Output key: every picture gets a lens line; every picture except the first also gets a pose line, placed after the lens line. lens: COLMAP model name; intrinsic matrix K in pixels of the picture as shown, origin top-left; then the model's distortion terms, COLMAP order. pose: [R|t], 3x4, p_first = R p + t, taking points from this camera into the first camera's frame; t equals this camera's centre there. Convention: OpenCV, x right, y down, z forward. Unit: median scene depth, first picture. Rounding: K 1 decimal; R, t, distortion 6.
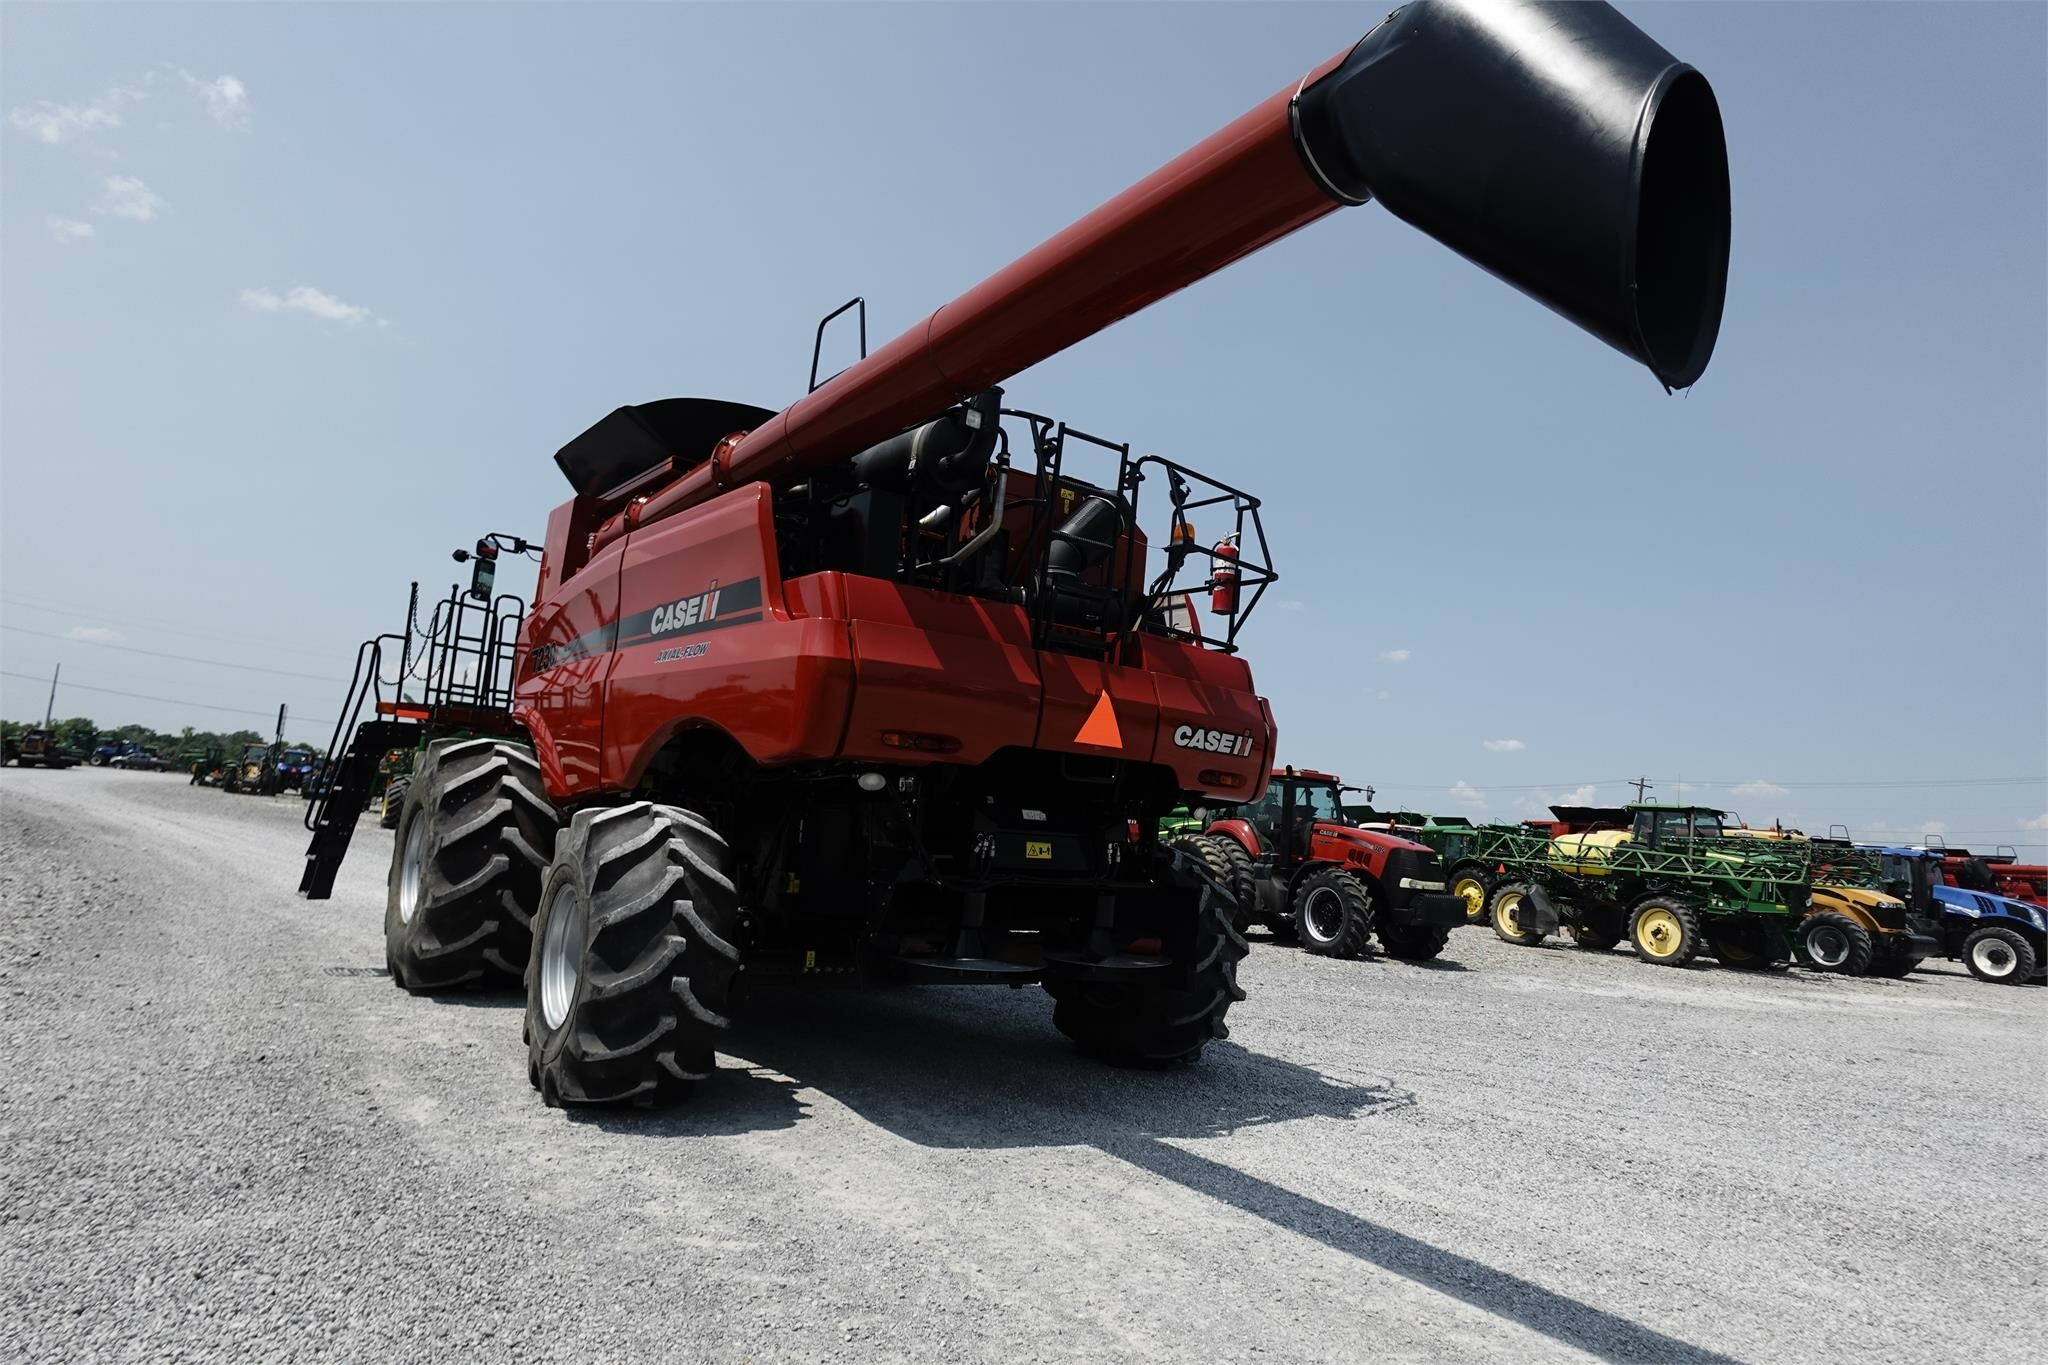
lens RADIAL K [[1155.9, 0, 1024.7], [0, 1155.9, 679.1], [0, 0, 1]] dist [-0.000689, 0.002817]
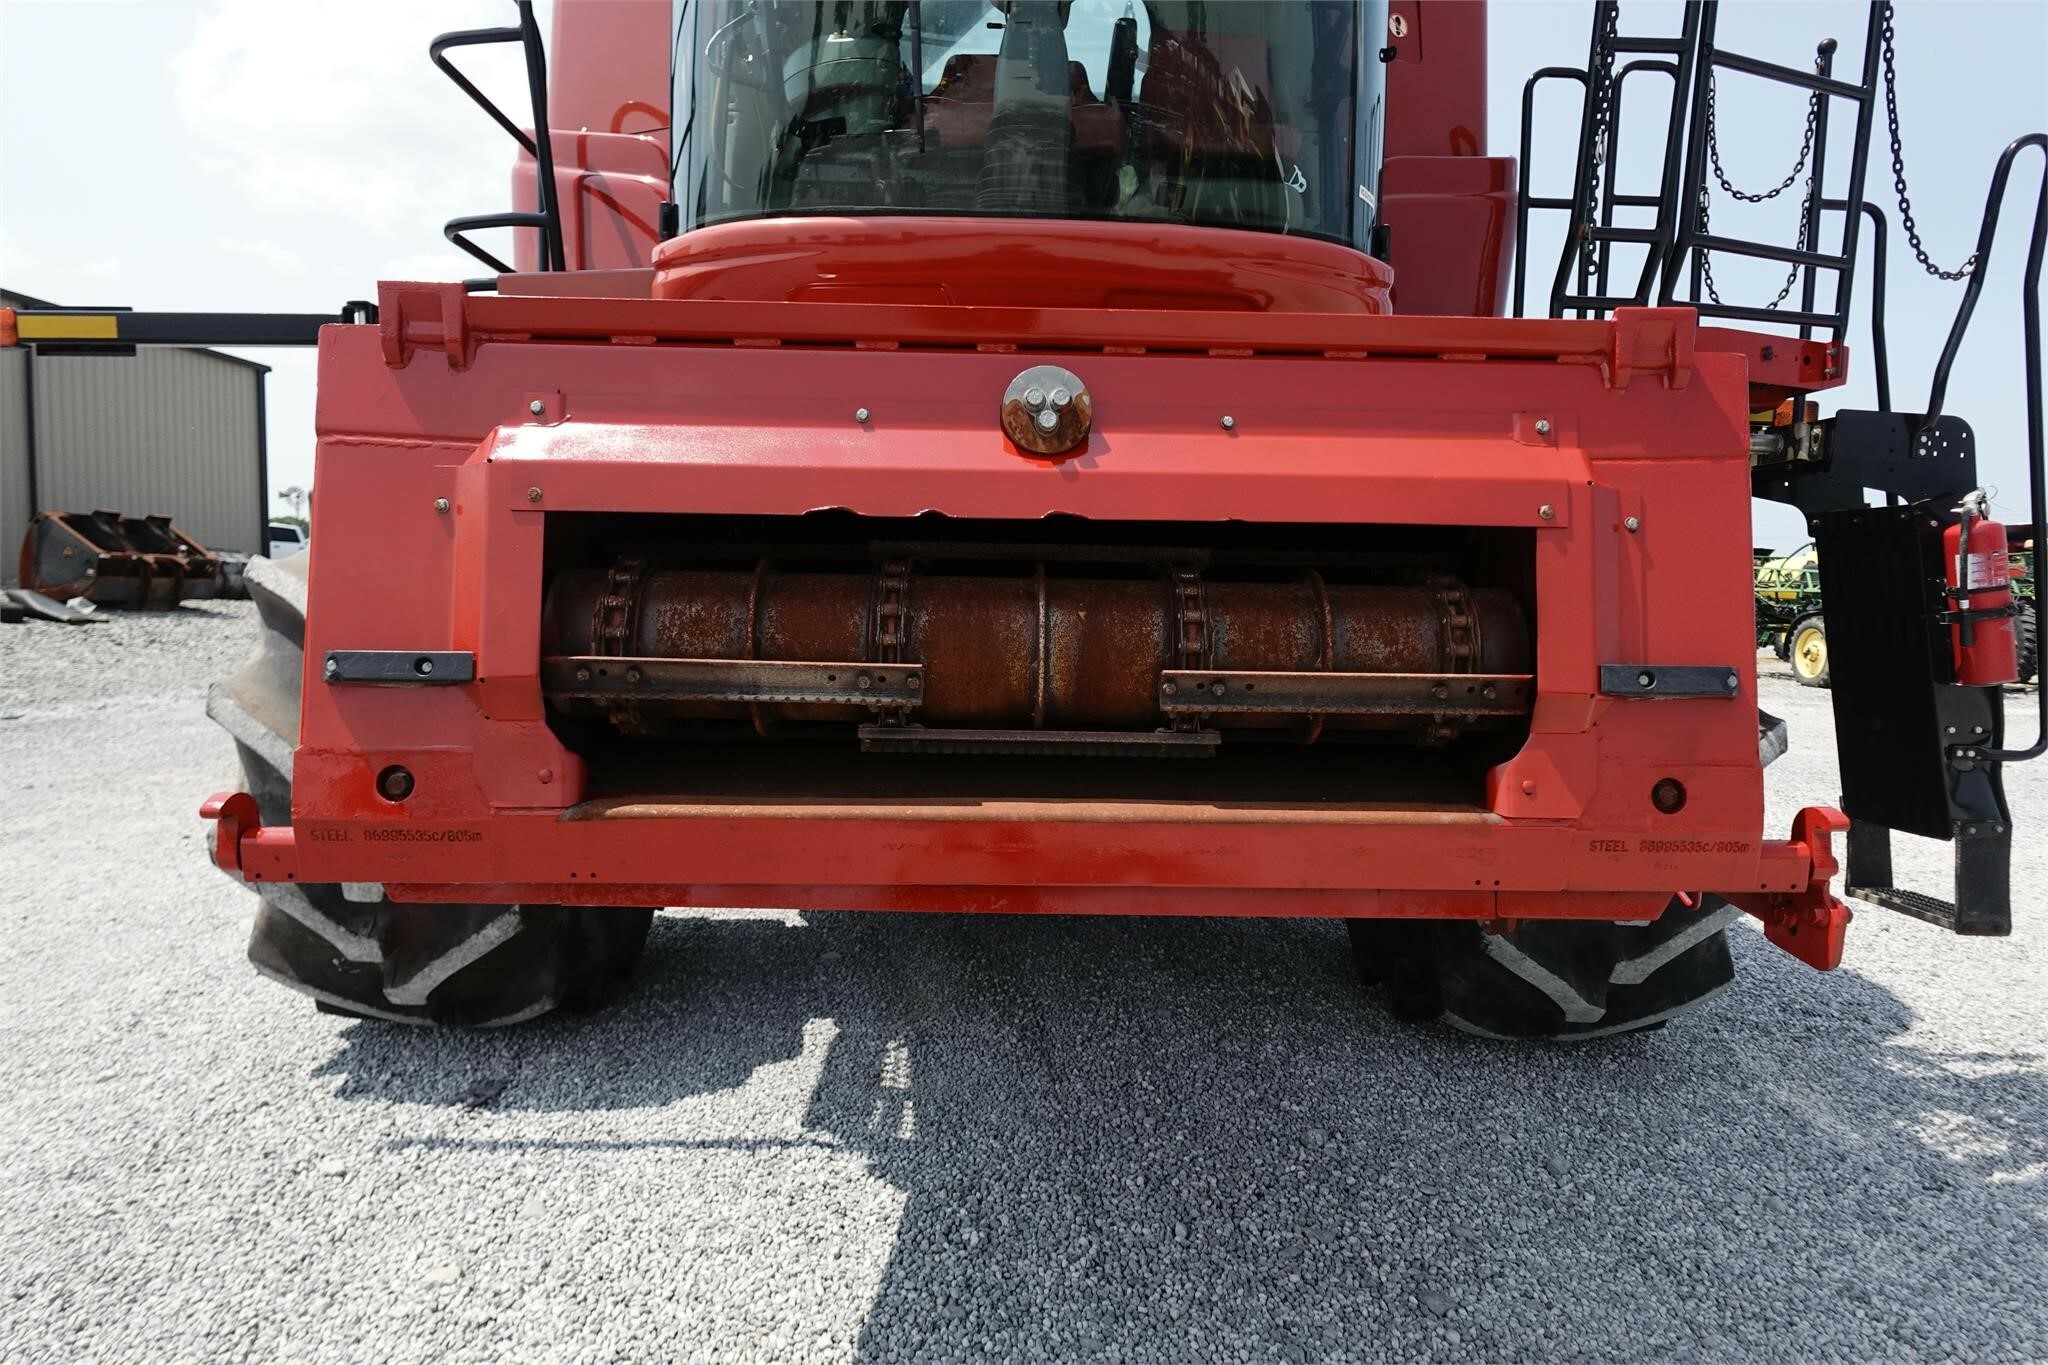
lens RADIAL K [[1155.9, 0, 1024.7], [0, 1155.9, 679.1], [0, 0, 1]] dist [-0.000689, 0.002817]
pose [[0.872273, -0.024345, -0.488413, 1.704666], [0.113466, 0.981579, 0.153716, 0.068511], [0.475674, -0.189501, 0.858967, -0.540694]]
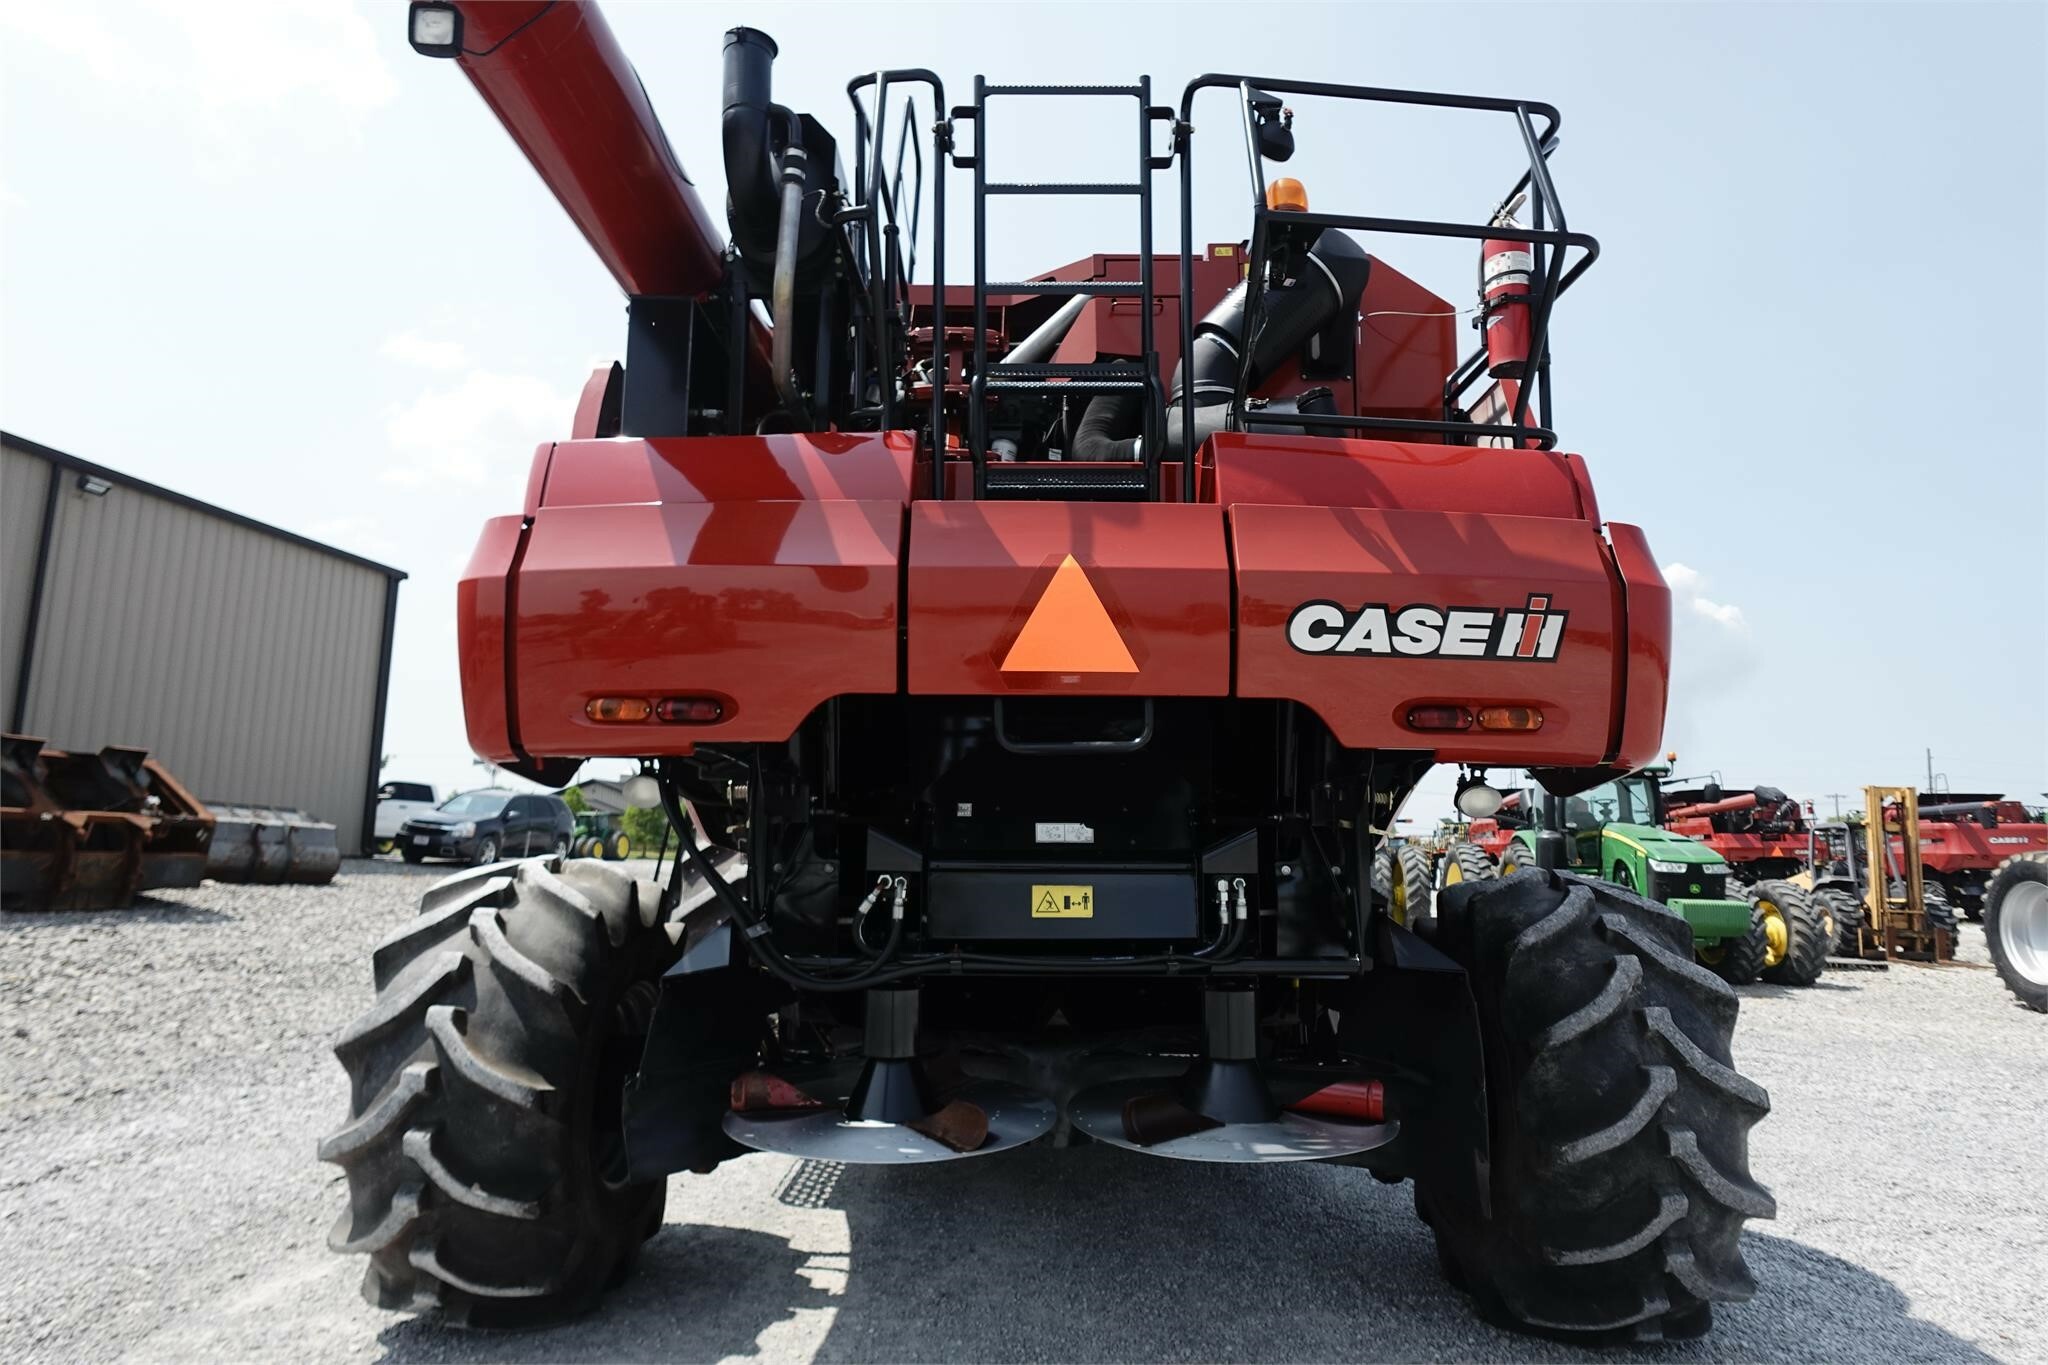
lens RADIAL K [[1155.9, 0, 1024.7], [0, 1155.9, 679.1], [0, 0, 1]] dist [-0.000689, 0.002817]
pose [[0.795730, -0.153960, -0.585755, 0.301067], [0.126594, 0.988068, -0.087729, 0.091825], [0.592273, -0.004344, 0.805726, 0.567409]]
